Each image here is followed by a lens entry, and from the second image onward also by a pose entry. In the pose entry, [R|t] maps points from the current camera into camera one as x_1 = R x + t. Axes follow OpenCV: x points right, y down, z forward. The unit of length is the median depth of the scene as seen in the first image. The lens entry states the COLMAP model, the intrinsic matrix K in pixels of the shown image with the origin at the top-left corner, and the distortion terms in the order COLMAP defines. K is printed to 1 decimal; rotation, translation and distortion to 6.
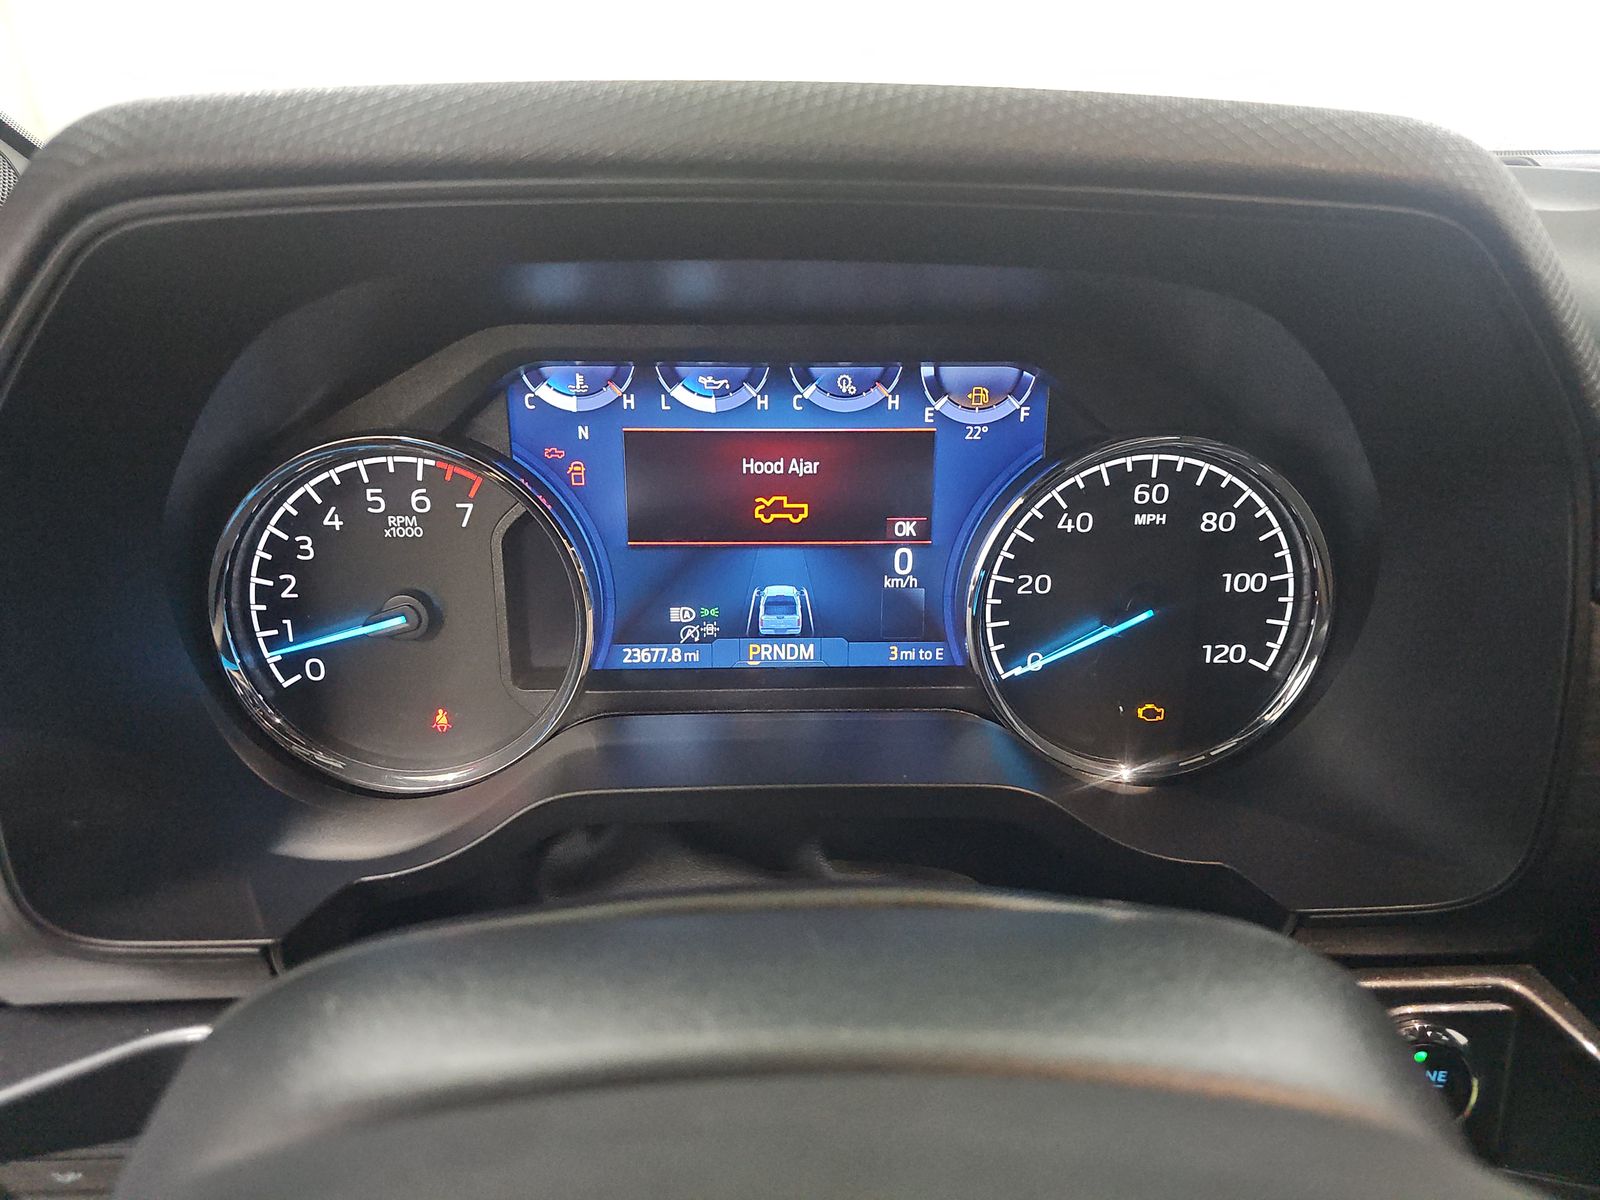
lens RADIAL K [[1051.5, 0, 784.3], [0, 1051.5, 639.7], [0, 0, 1]] dist [0.031077, -0.000857]
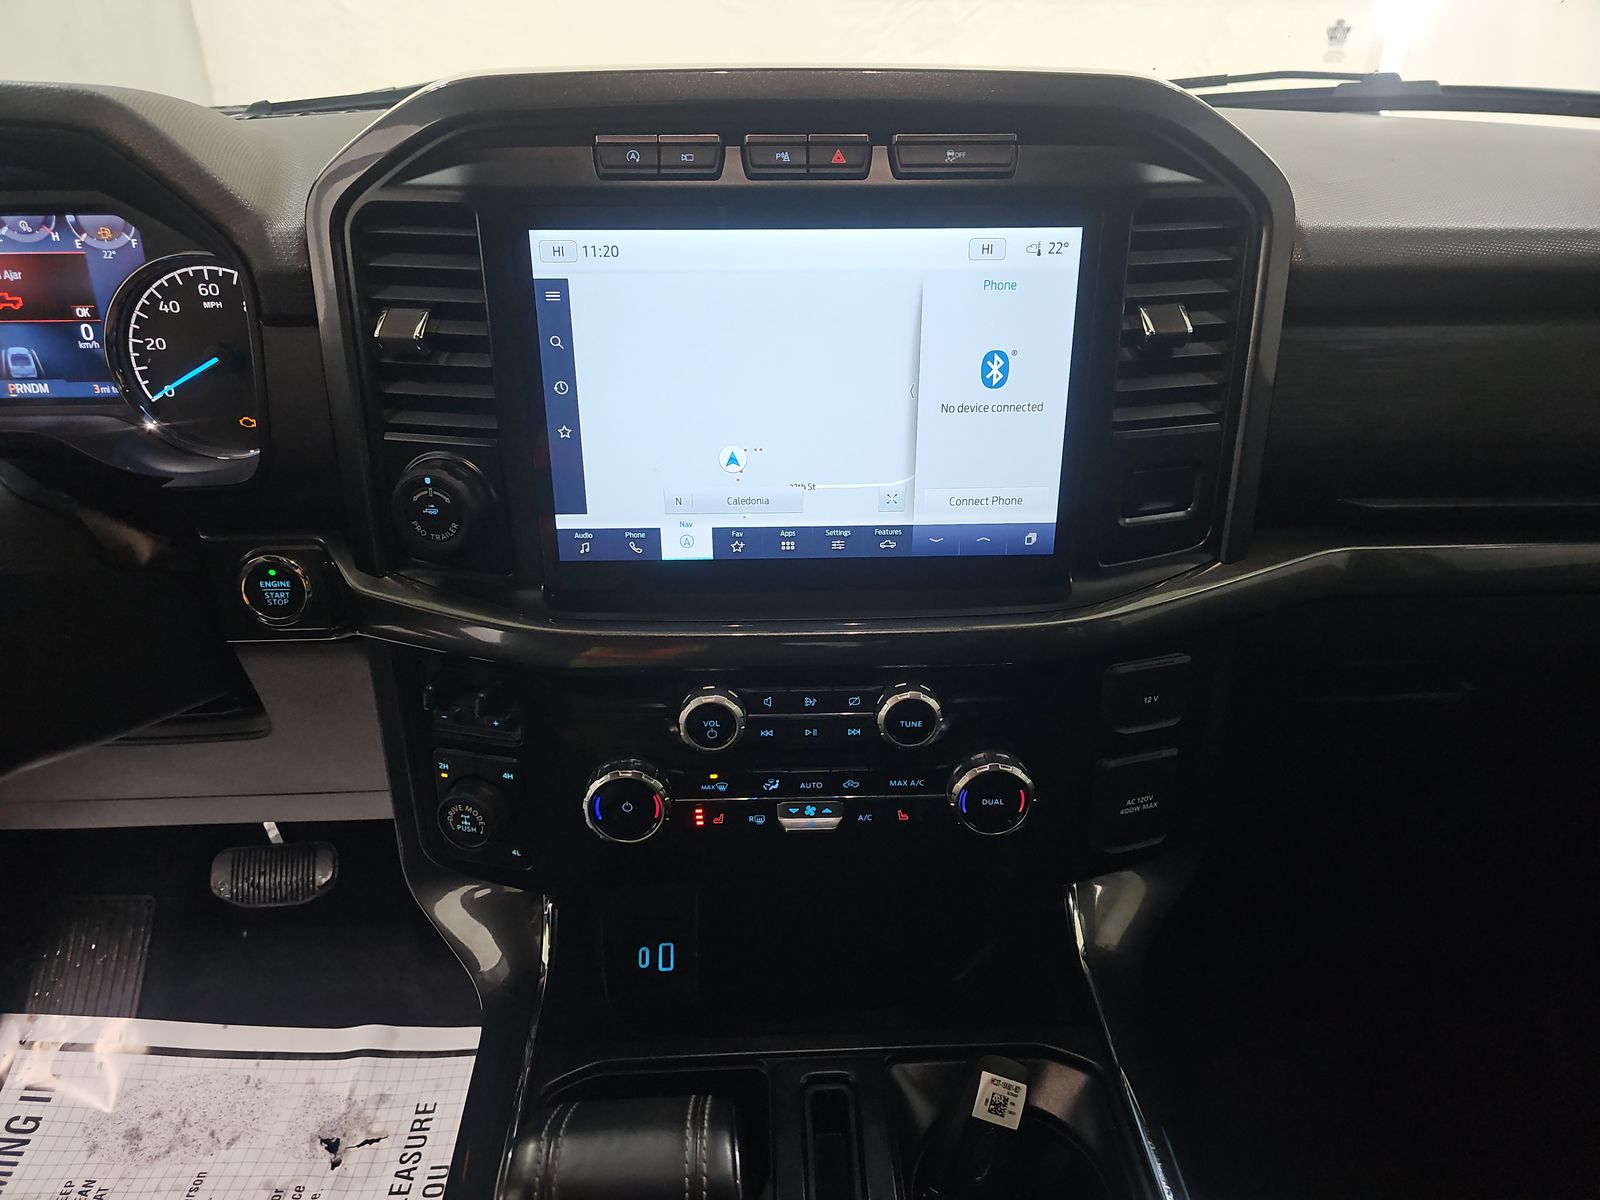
lens RADIAL K [[1045.0, 0, 785.2], [0, 1045.0, 635.0], [0, 0, 1]] dist [0.027910, -0.031797]
pose [[0.999826, -0.012079, 0.014222, 1.271763], [0.010704, 0.995600, 0.093097, 0.281299], [-0.015284, -0.092928, 0.995555, -0.809954]]
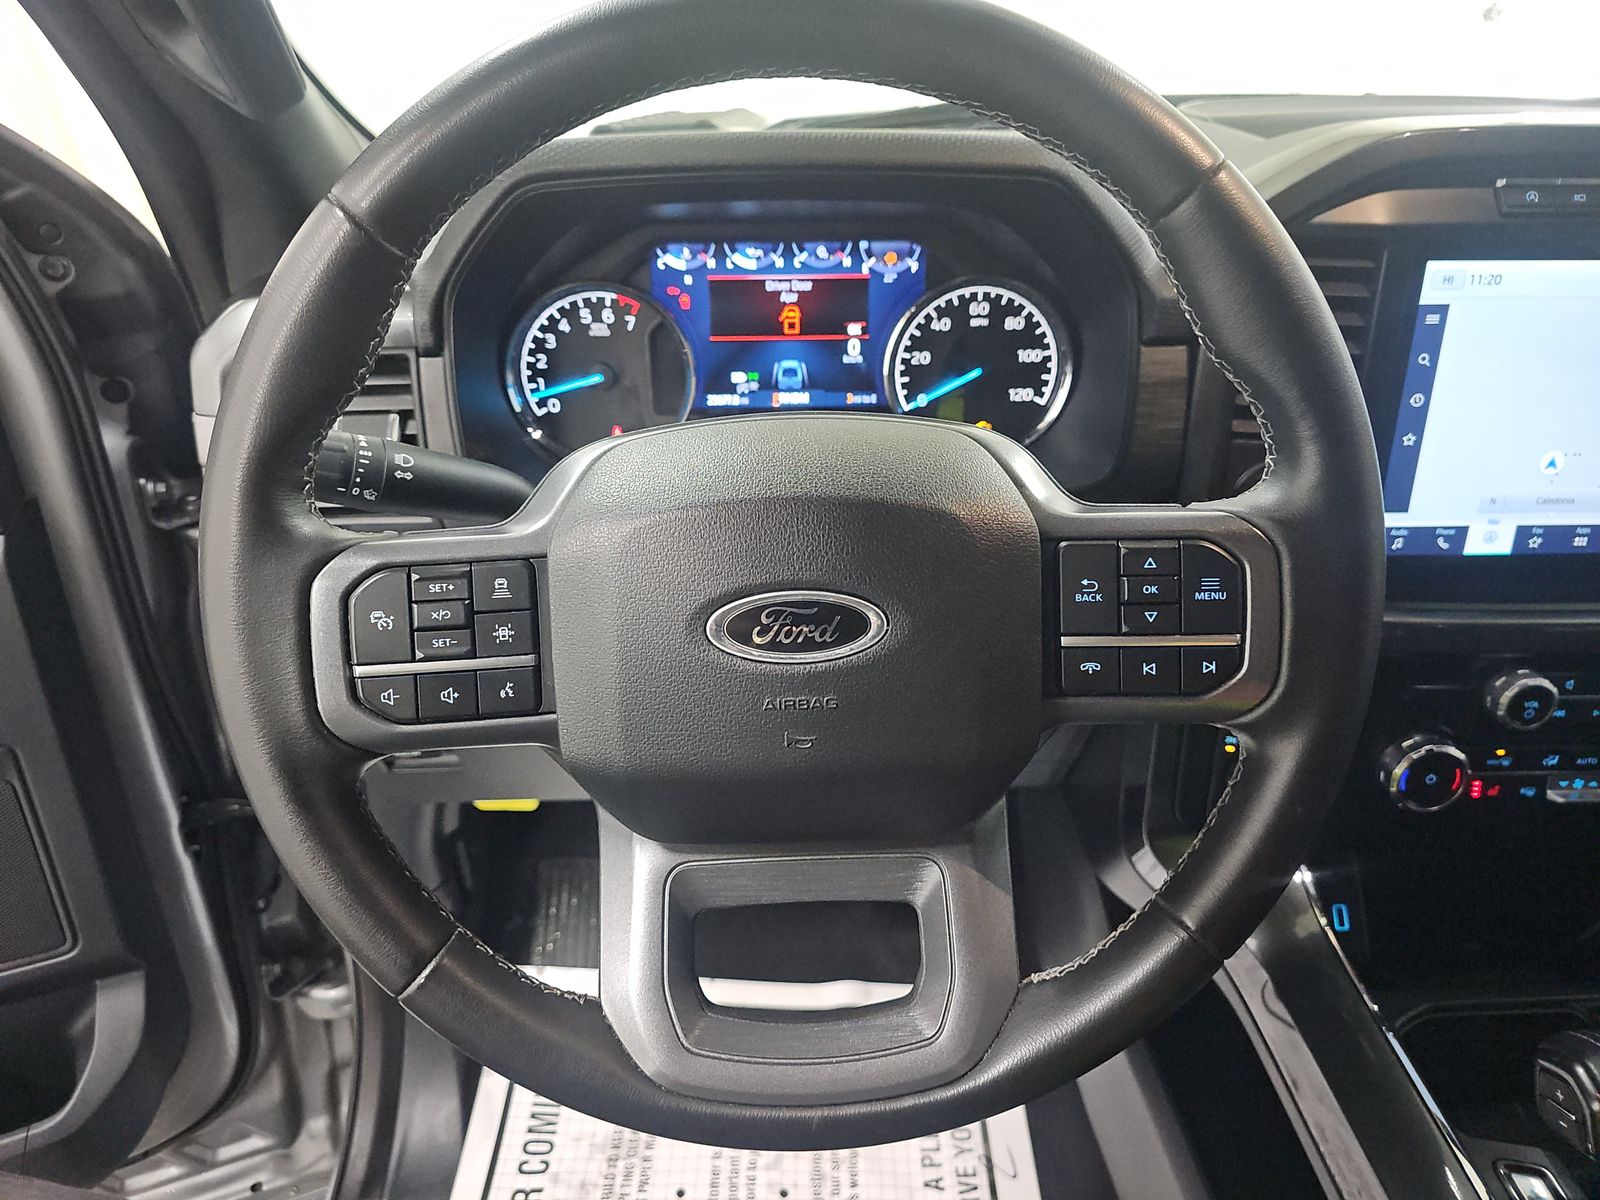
lens RADIAL K [[1045.0, 0, 795.7], [0, 1045.0, 610.5], [0, 0, 1]] dist [0.027910, -0.031797]
pose [[0.999915, -0.009265, -0.009119, 0.020645], [0.010064, 0.995717, 0.091901, 0.234679], [0.008229, -0.091985, 0.995726, -0.977716]]
